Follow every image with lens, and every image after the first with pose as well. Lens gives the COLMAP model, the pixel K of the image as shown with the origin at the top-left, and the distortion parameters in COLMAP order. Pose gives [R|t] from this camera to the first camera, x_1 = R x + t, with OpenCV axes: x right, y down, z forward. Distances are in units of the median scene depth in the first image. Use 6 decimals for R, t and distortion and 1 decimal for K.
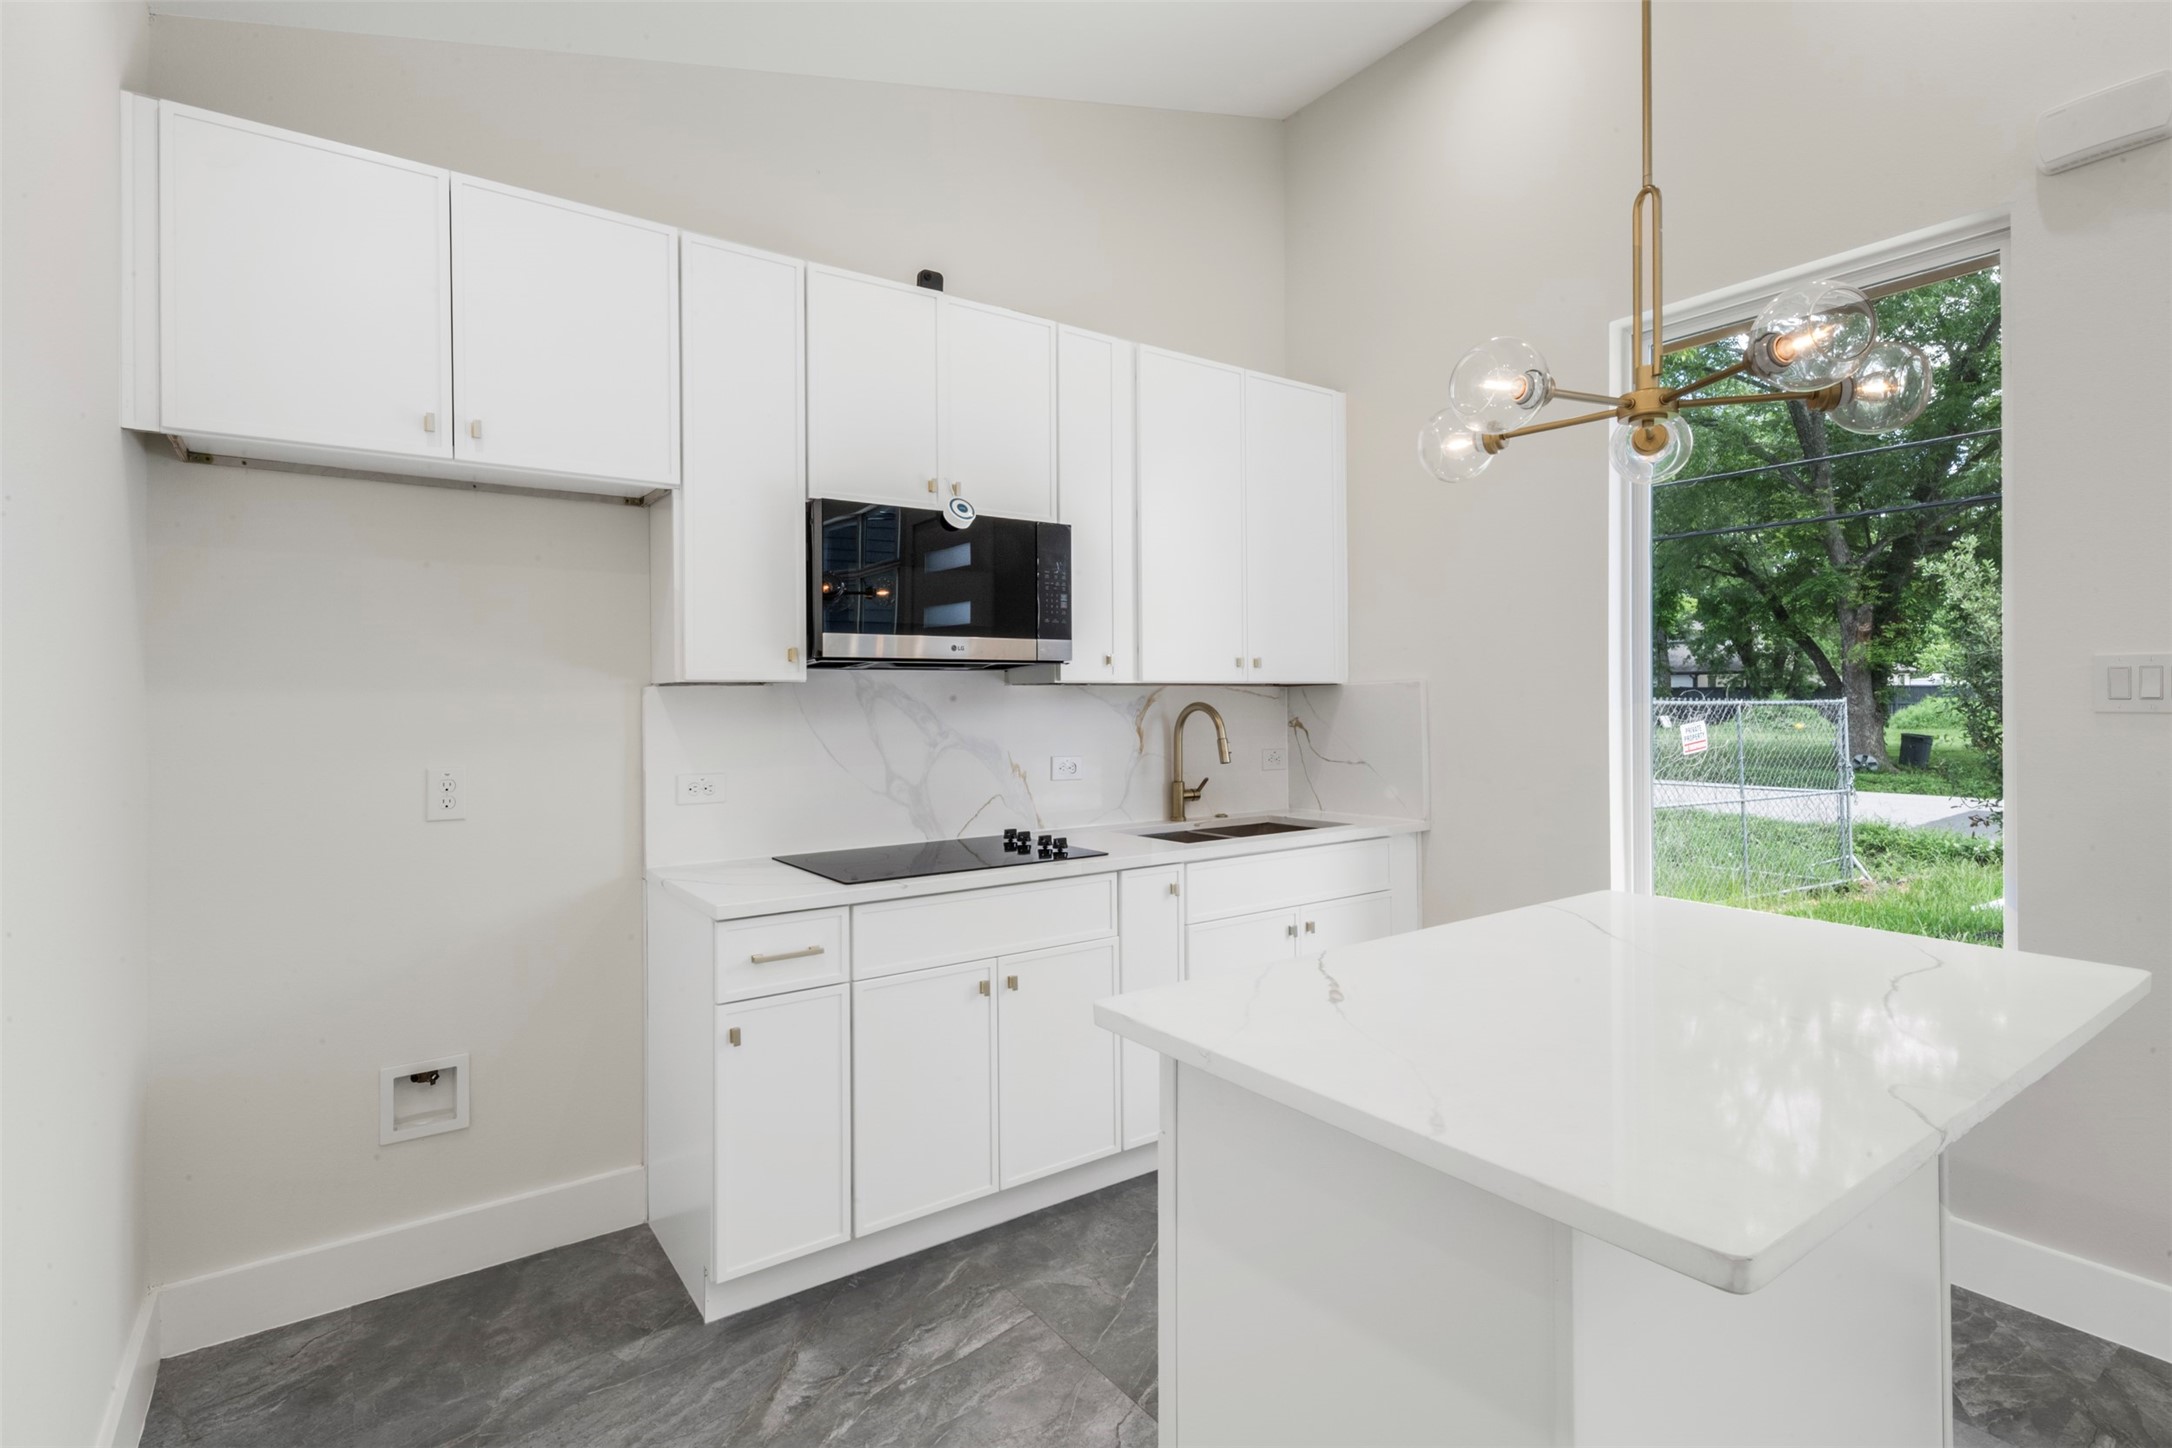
lens RADIAL K [[1044.2, 0, 1090.0], [0, 1044.2, 689.7], [0, 0, 1]] dist [0.012558, -0.001779]
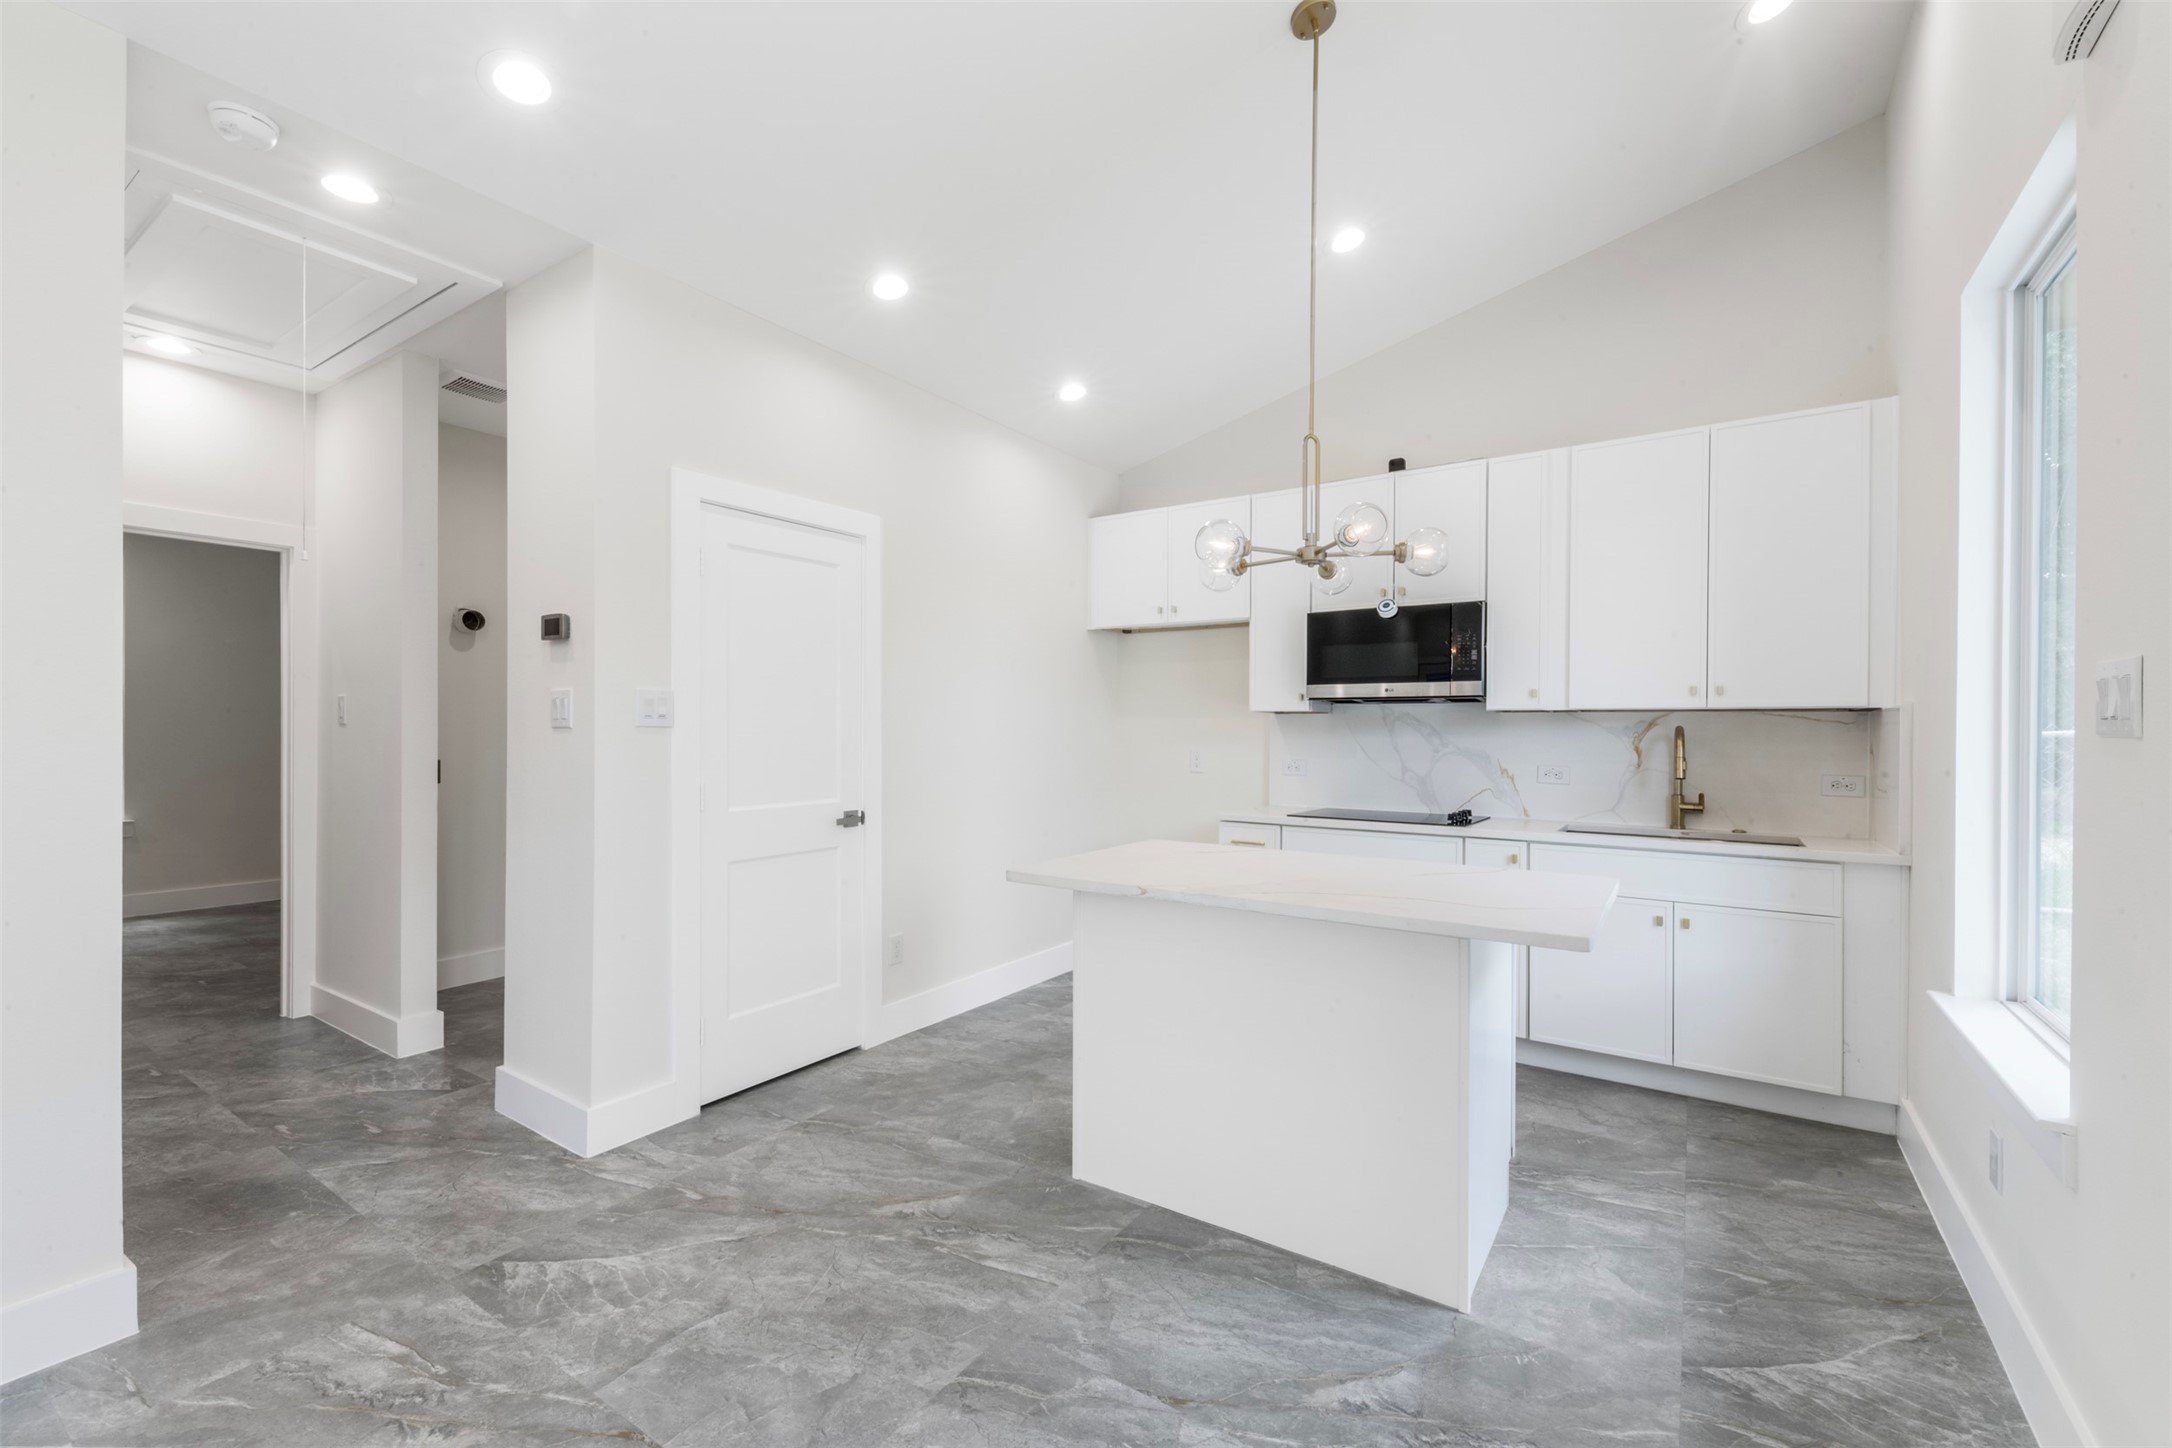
lens RADIAL K [[908.6, 0, 1077.7], [0, 908.6, 733.9], [0, 0, 1]] dist [0.010025, -0.002726]
pose [[0.345585, 0.013066, -0.938296, 1.117679], [-0.001461, 0.999909, 0.013386, 0.011552], [0.938386, -0.003256, 0.345573, 0.048251]]
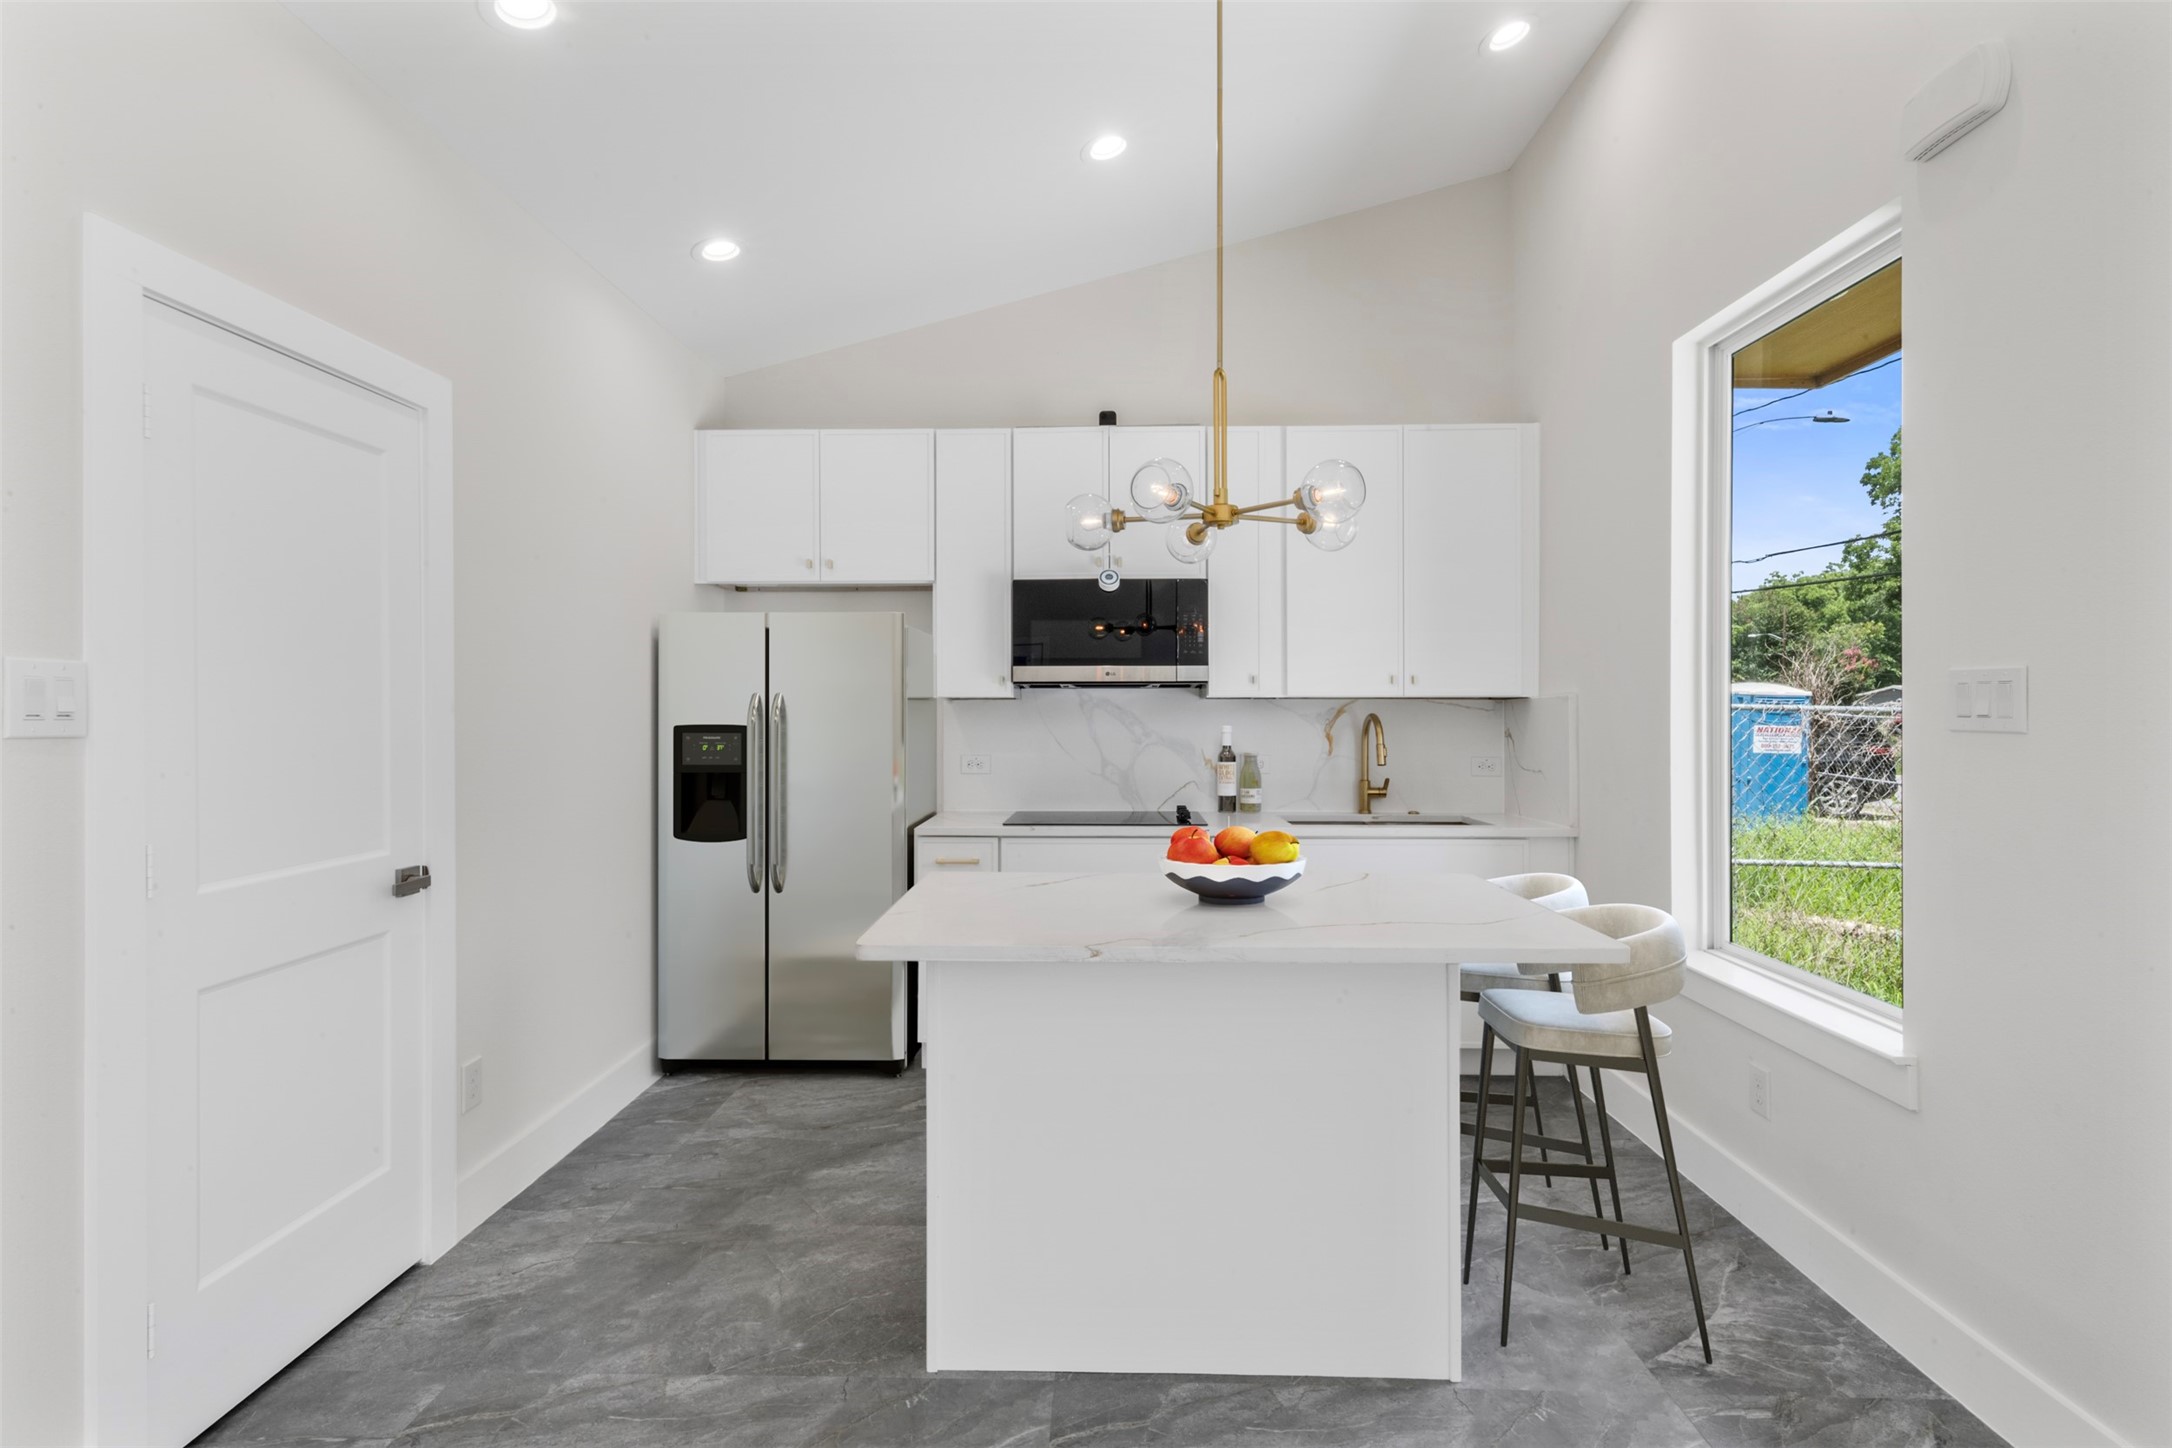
lens RADIAL K [[1044.2, 0, 1086.8], [0, 1044.2, 705.8], [0, 0, 1]] dist [0.012558, -0.001779]
pose [[0.796500, 0.003024, -0.604631, 0.766995], [0.000097, 0.999987, 0.005129, -0.003245], [0.604638, -0.004144, 0.796489, -0.178358]]
